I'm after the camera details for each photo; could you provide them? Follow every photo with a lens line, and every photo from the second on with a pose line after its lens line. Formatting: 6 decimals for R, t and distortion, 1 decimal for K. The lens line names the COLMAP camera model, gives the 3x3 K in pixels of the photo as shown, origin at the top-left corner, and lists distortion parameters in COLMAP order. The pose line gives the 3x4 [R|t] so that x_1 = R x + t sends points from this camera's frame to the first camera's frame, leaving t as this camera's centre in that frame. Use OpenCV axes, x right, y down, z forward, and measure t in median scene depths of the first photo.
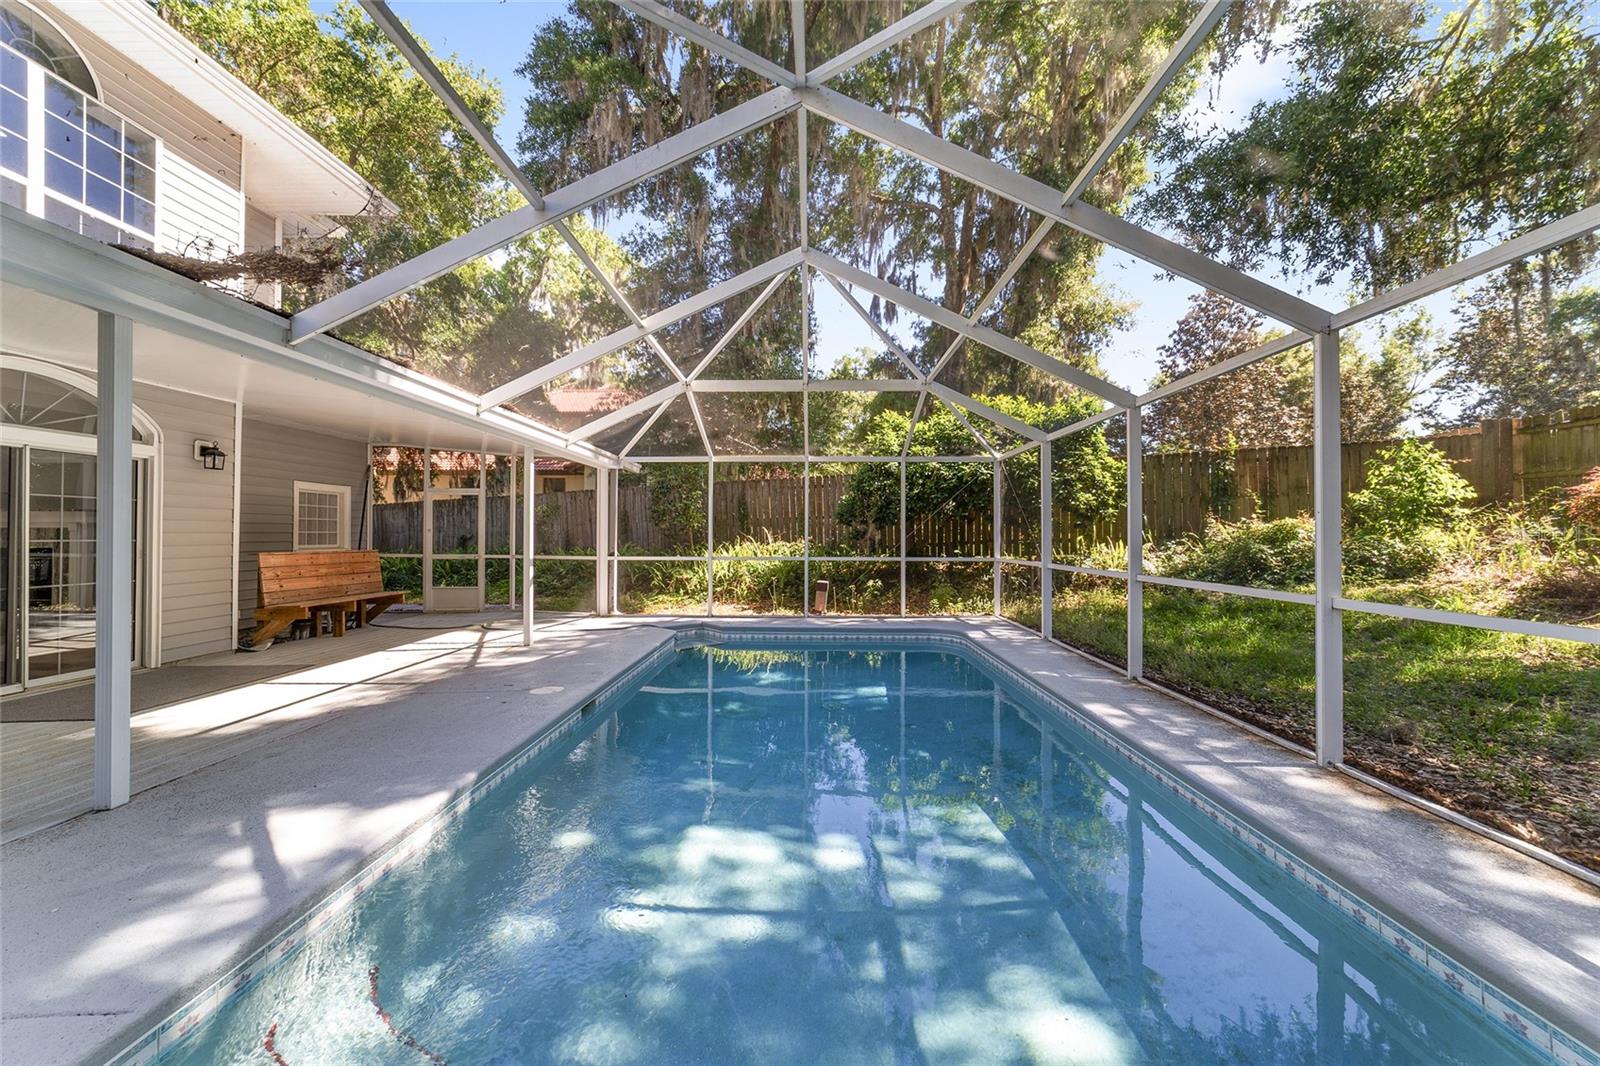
lens RADIAL K [[610.8, 0, 800.2], [0, 610.8, 529.0], [0, 0, 1]] dist [-0.003511, 0.001492]
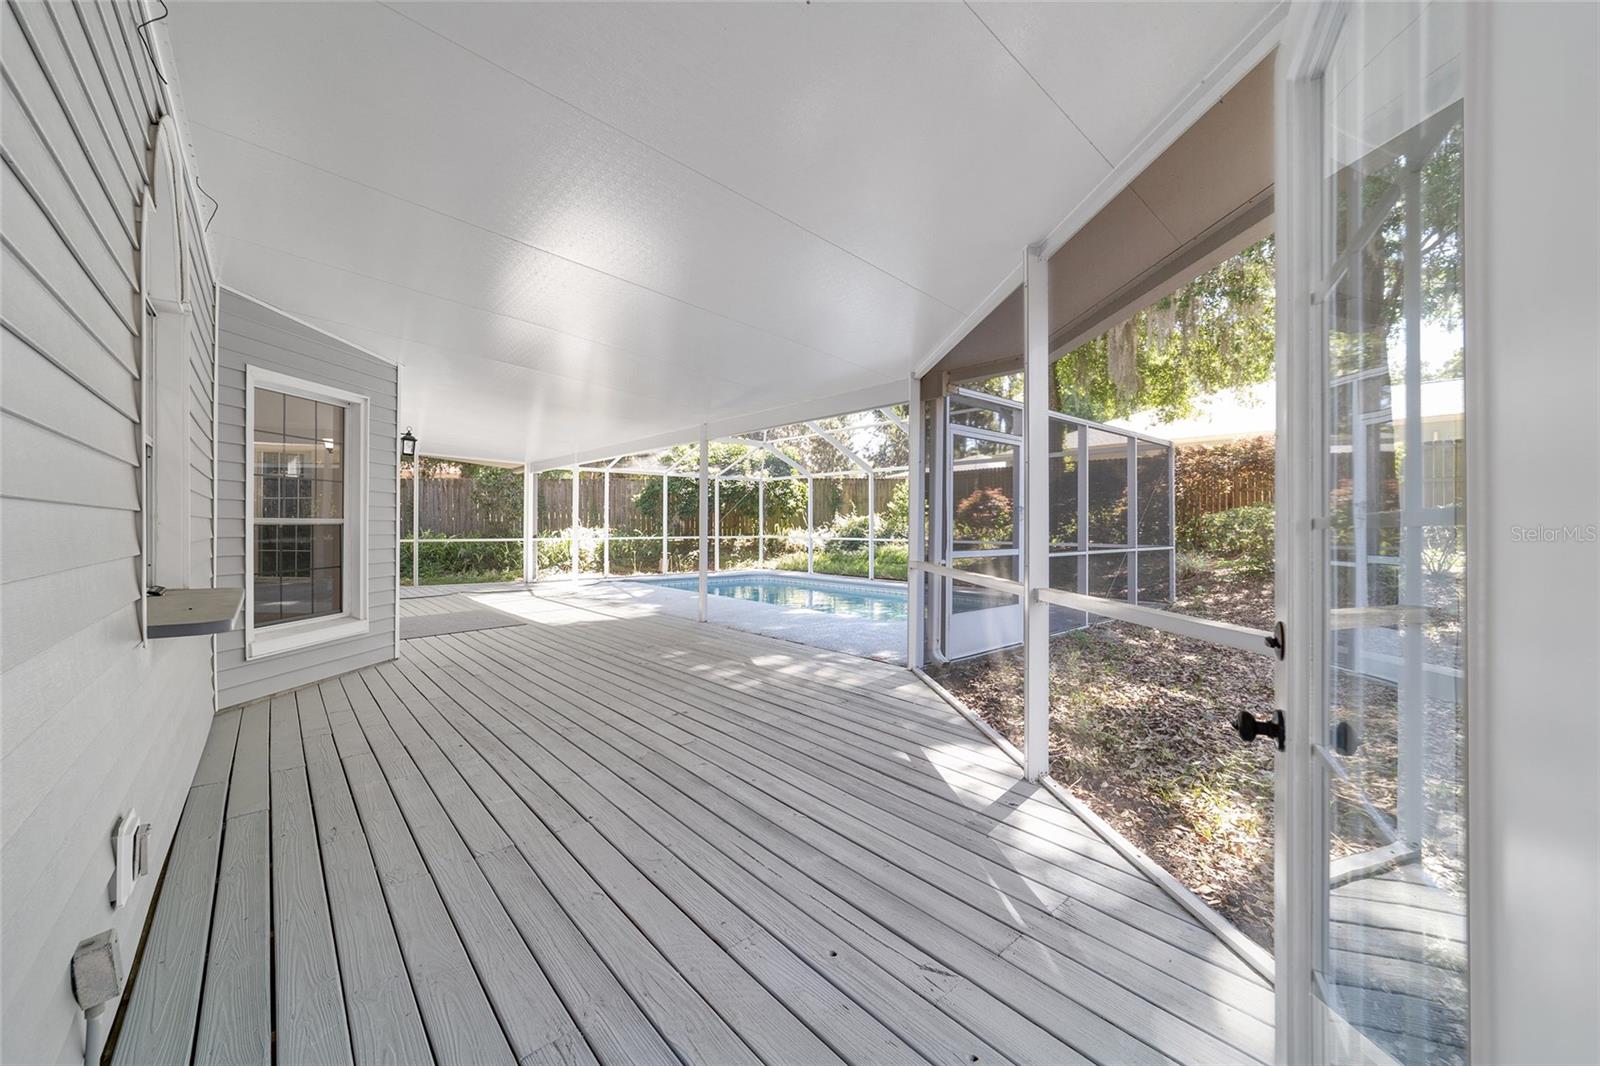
lens RADIAL K [[610.8, 0, 800.2], [0, 610.8, 522.1], [0, 0, 1]] dist [-0.003511, 0.001492]
pose [[0.742806, 0.000367, 0.669507, -0.792258], [-0.012091, 0.999844, 0.012867, -0.017681], [-0.669397, -0.017653, 0.742695, -0.406099]]
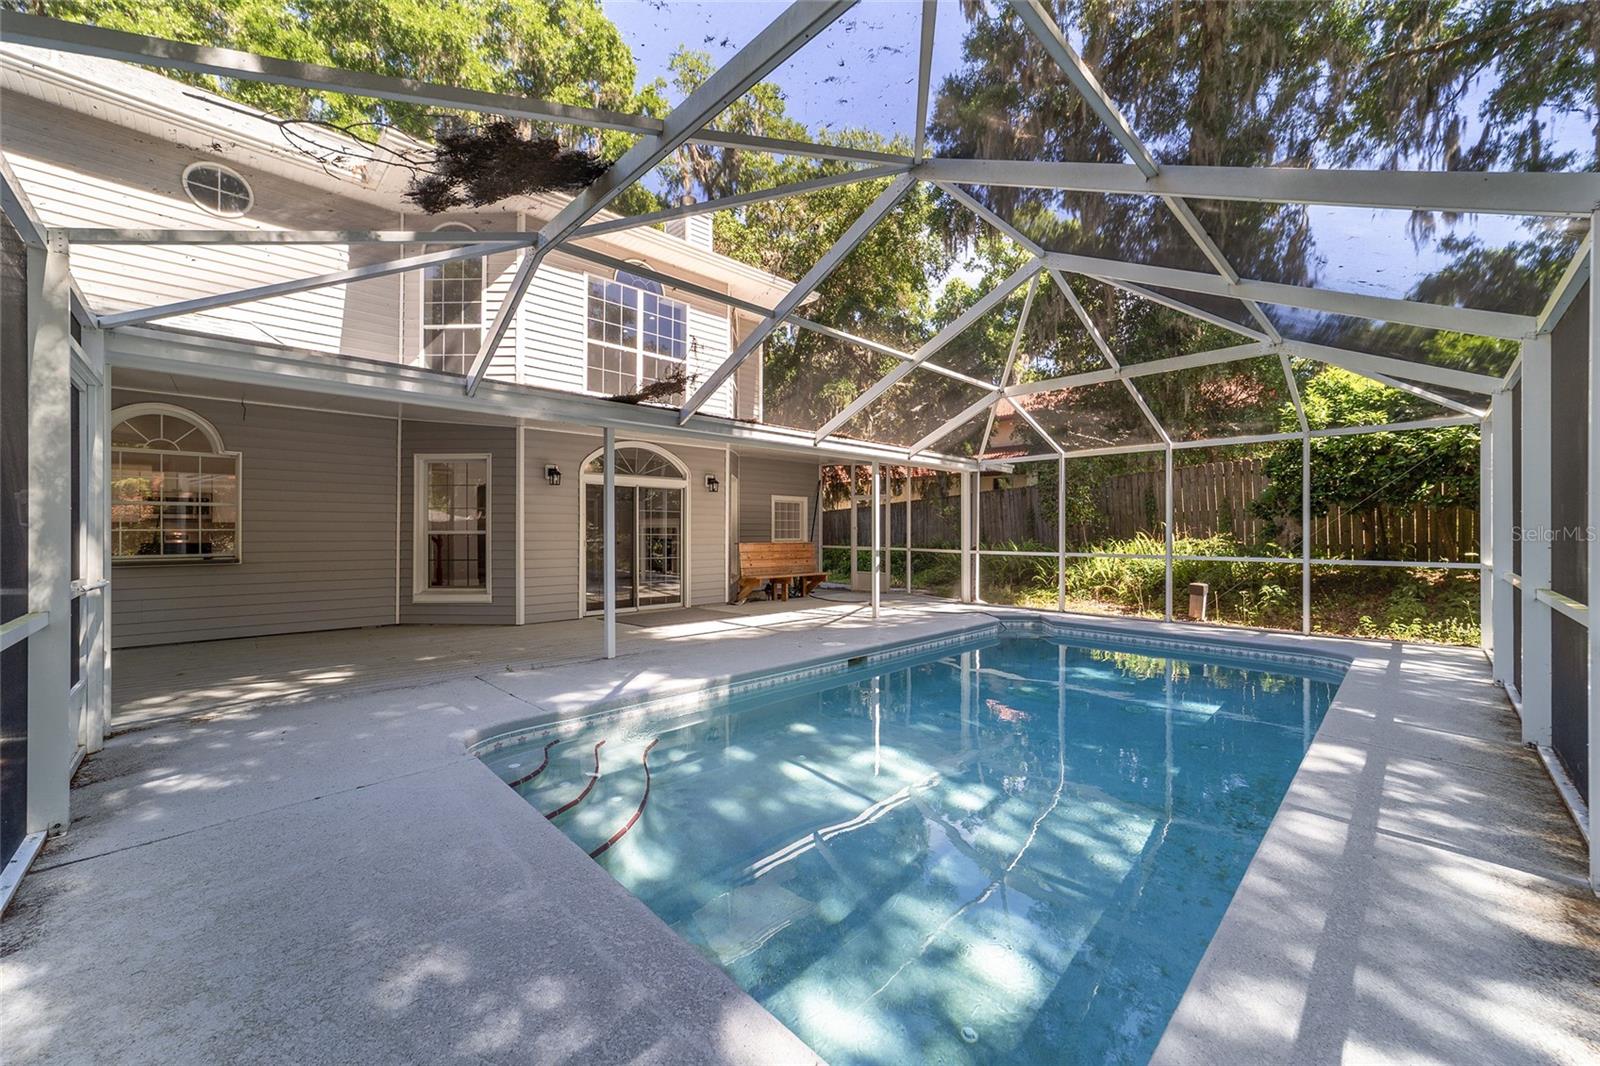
lens RADIAL K [[610.8, 0, 802.4], [0, 610.8, 533.3], [0, 0, 1]] dist [-0.003511, 0.001492]
pose [[0.714157, 0.001850, -0.699984, 0.259027], [0.007168, 0.999925, 0.009956, 0.000273], [0.699949, -0.012127, 0.714090, -0.016339]]
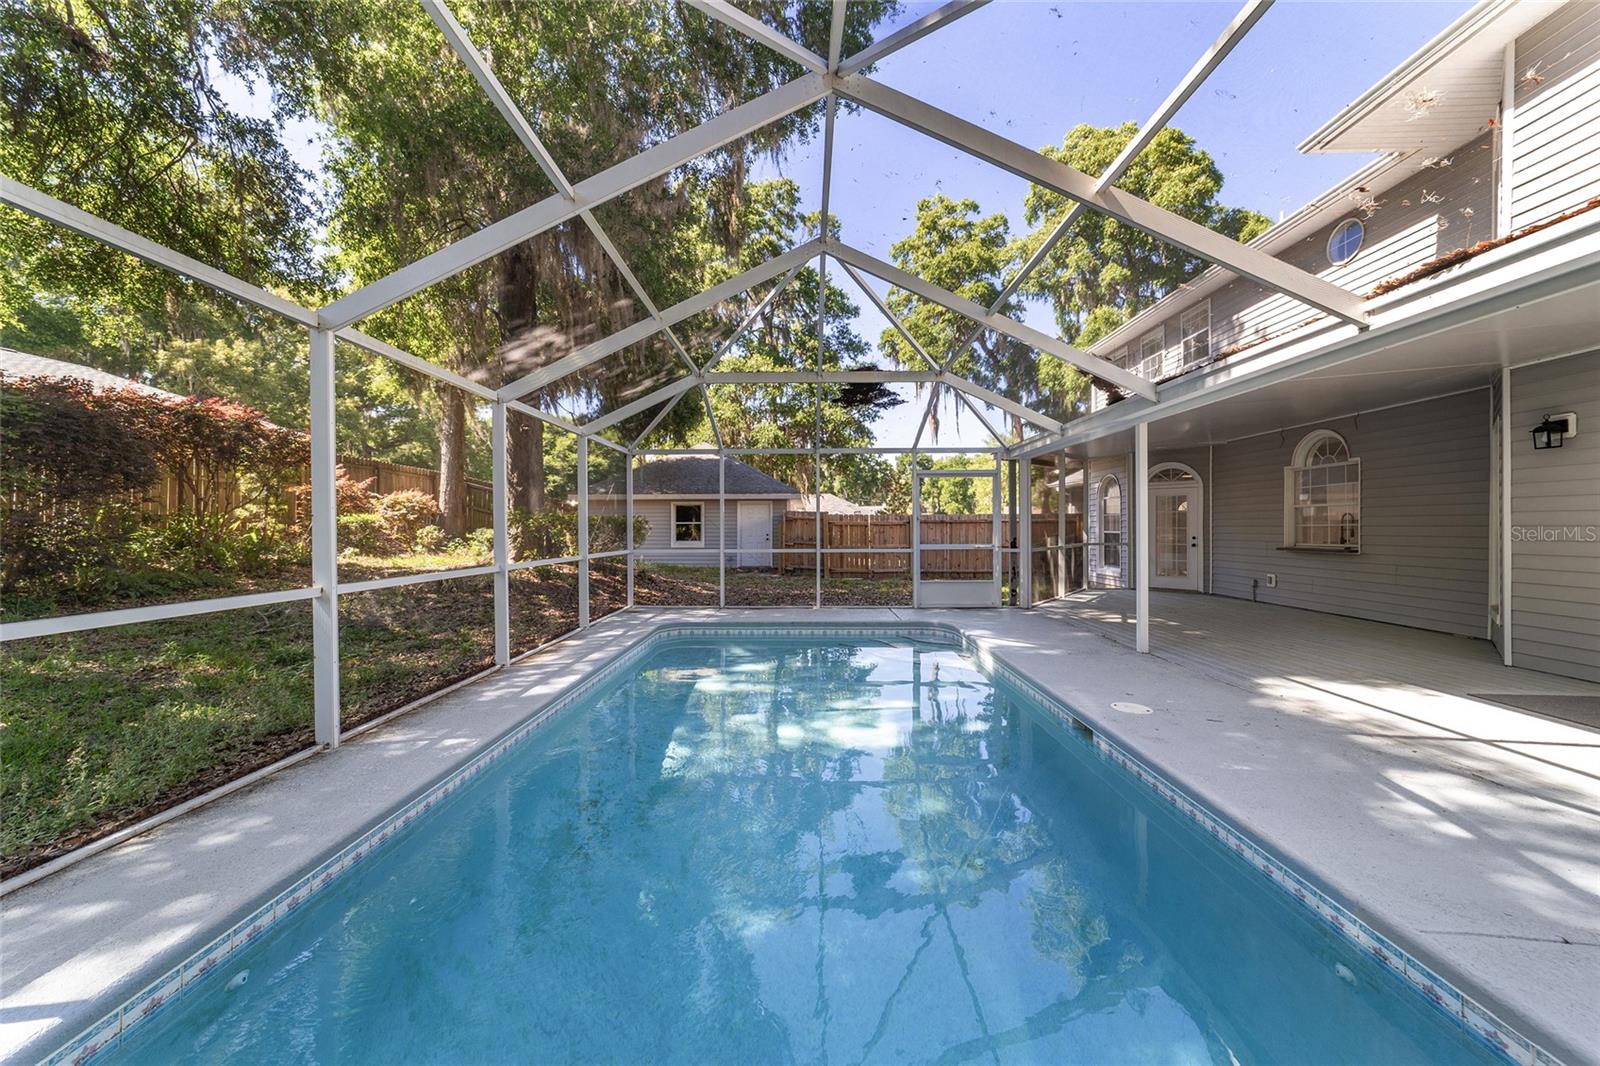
lens RADIAL K [[610.8, 0, 799.2], [0, 610.8, 529.0], [0, 0, 1]] dist [-0.003511, 0.001492]
pose [[-0.999995, 0.001446, -0.002810, 0.028557], [0.001460, 0.999985, -0.005249, 0.009798], [0.002803, -0.005253, -0.999982, 0.957430]]
